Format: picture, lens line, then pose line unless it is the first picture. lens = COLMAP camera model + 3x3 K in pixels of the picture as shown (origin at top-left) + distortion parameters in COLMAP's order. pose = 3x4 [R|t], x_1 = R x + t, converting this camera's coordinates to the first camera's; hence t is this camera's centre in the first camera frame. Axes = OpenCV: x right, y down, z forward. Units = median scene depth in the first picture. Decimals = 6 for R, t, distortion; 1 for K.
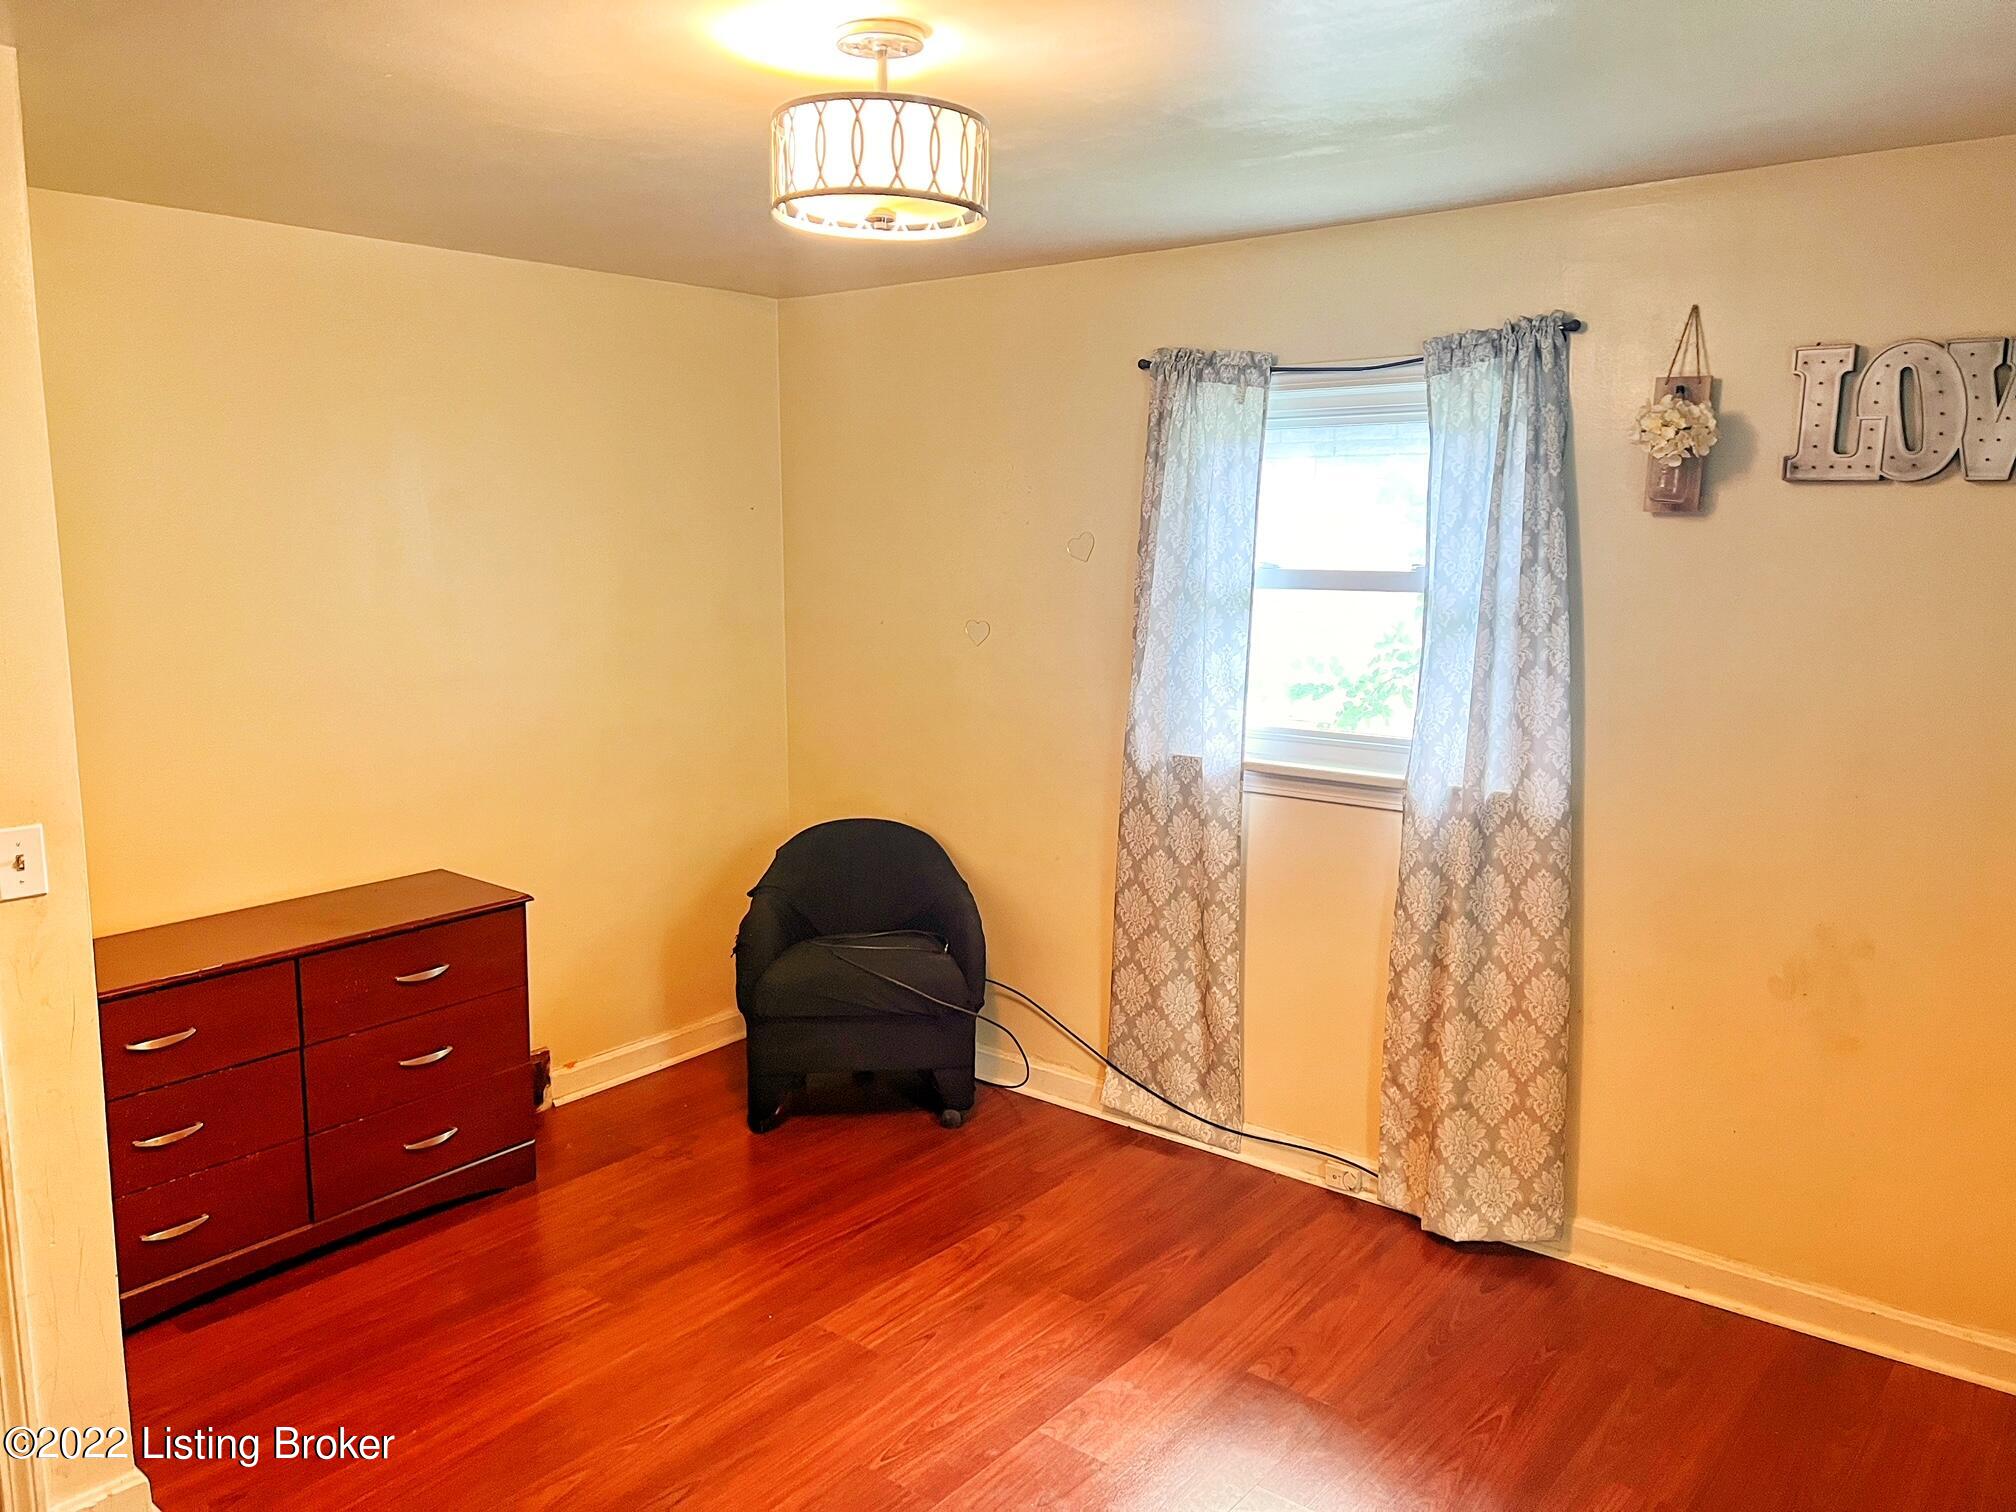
lens RADIAL K [[1514.9, 0, 999.6], [0, 1514.9, 751.6], [0, 0, 1]] dist [0.030483, -0.040019]
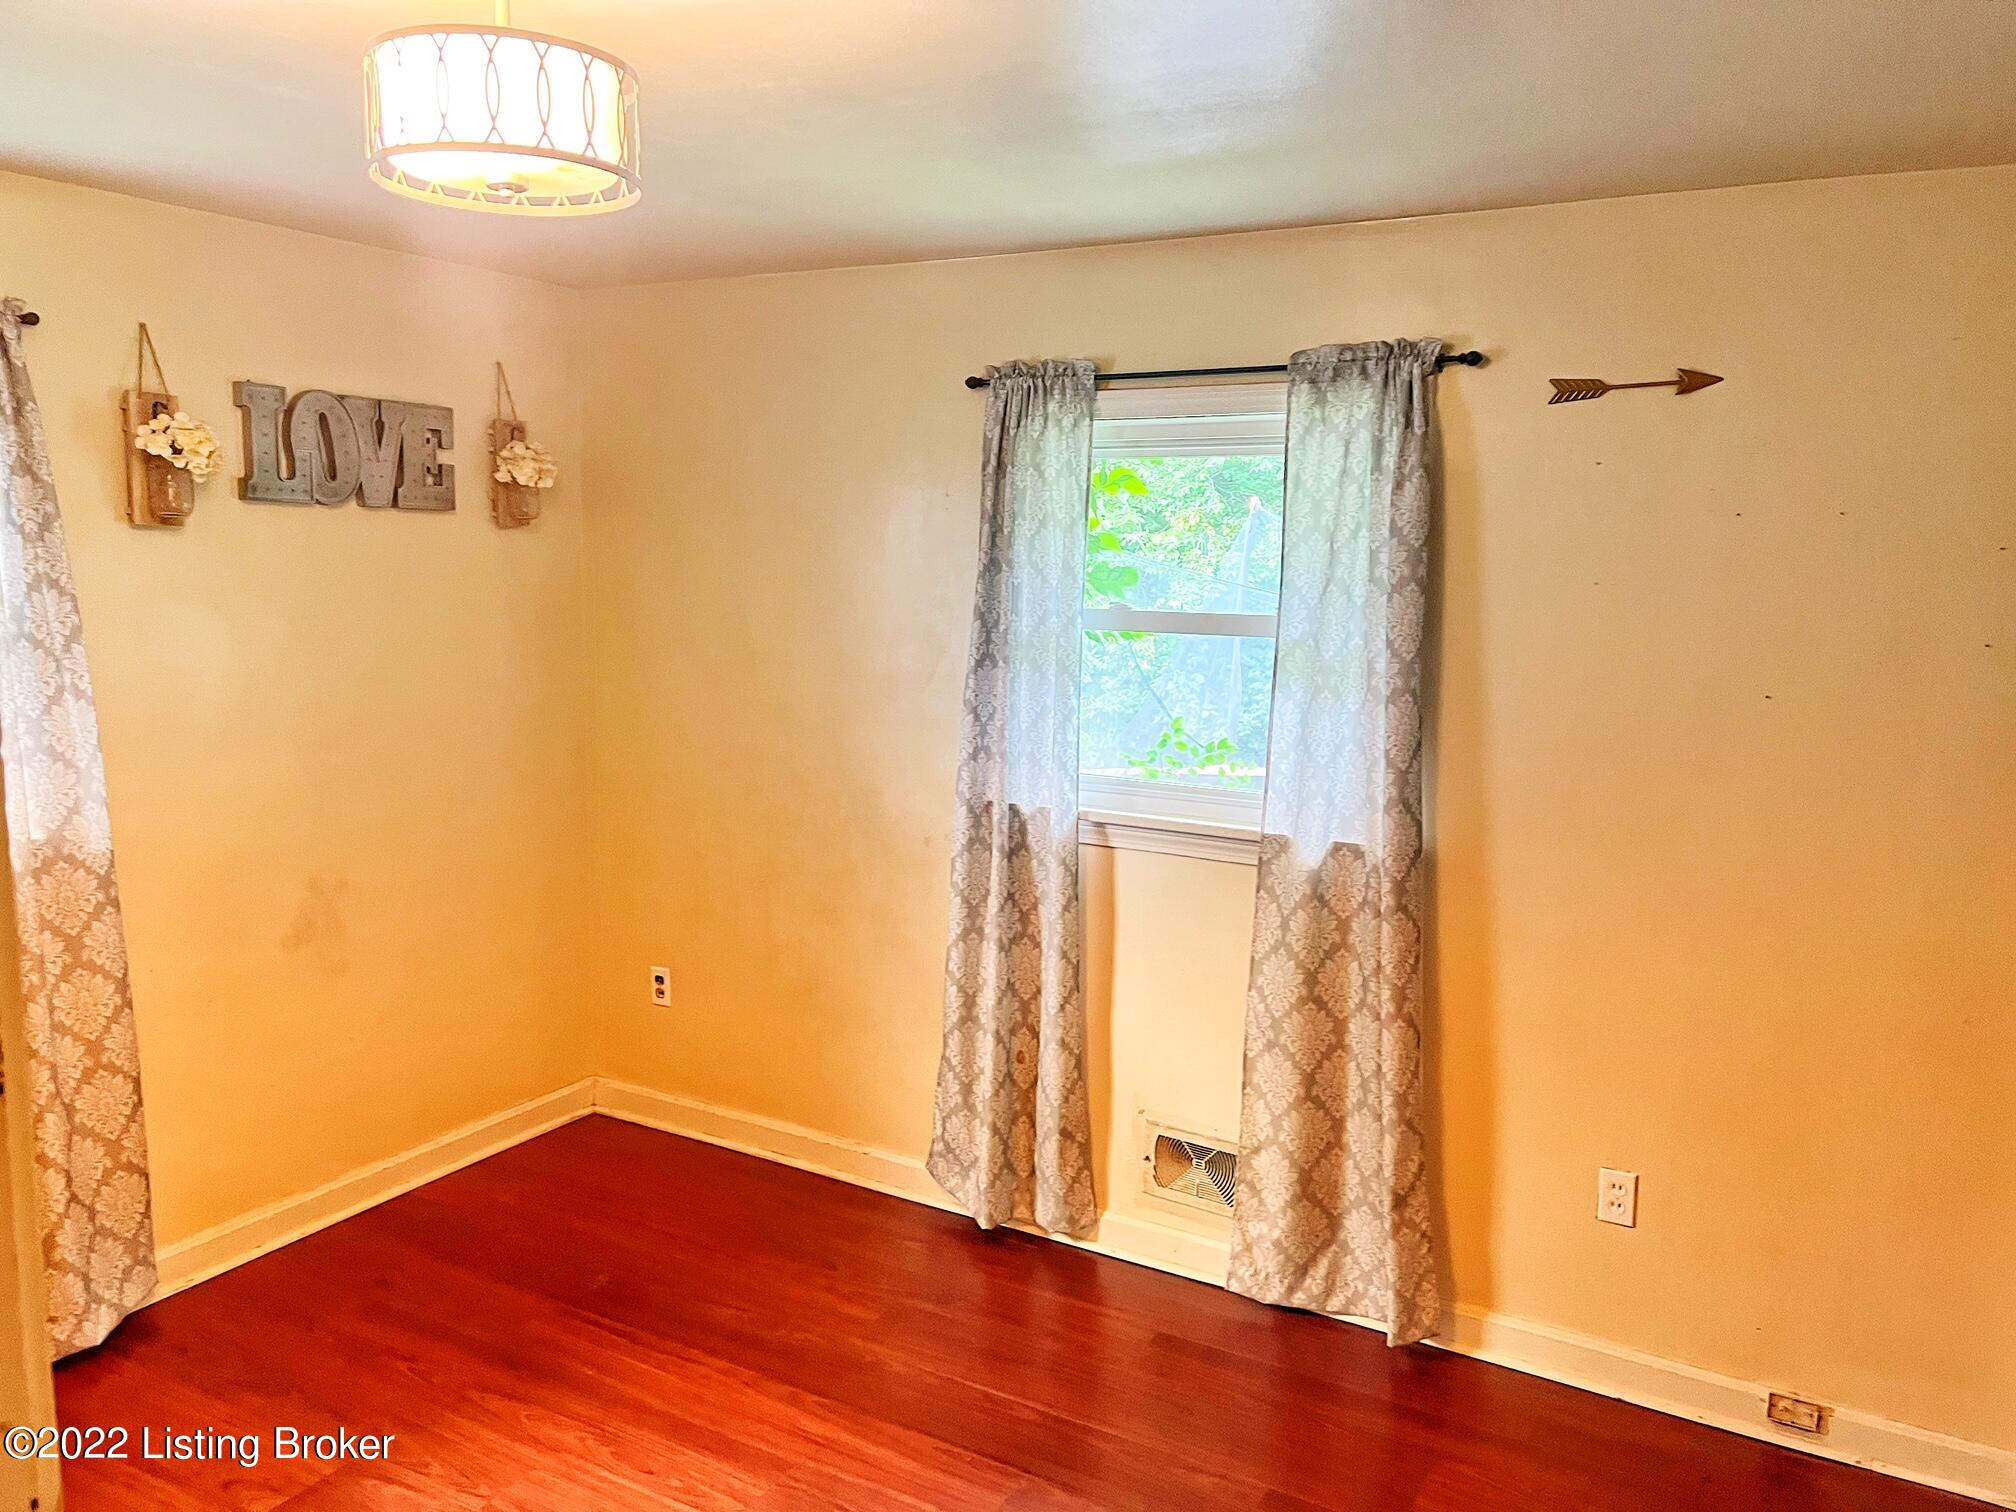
lens RADIAL K [[1514.9, 0, 1000.9], [0, 1514.9, 761.4], [0, 0, 1]] dist [0.030483, -0.040019]
pose [[-0.164554, -0.143833, 0.975825, -0.685230], [0.131801, 0.977233, 0.166266, -0.100411], [-0.977523, 0.155975, -0.141850, 0.633543]]
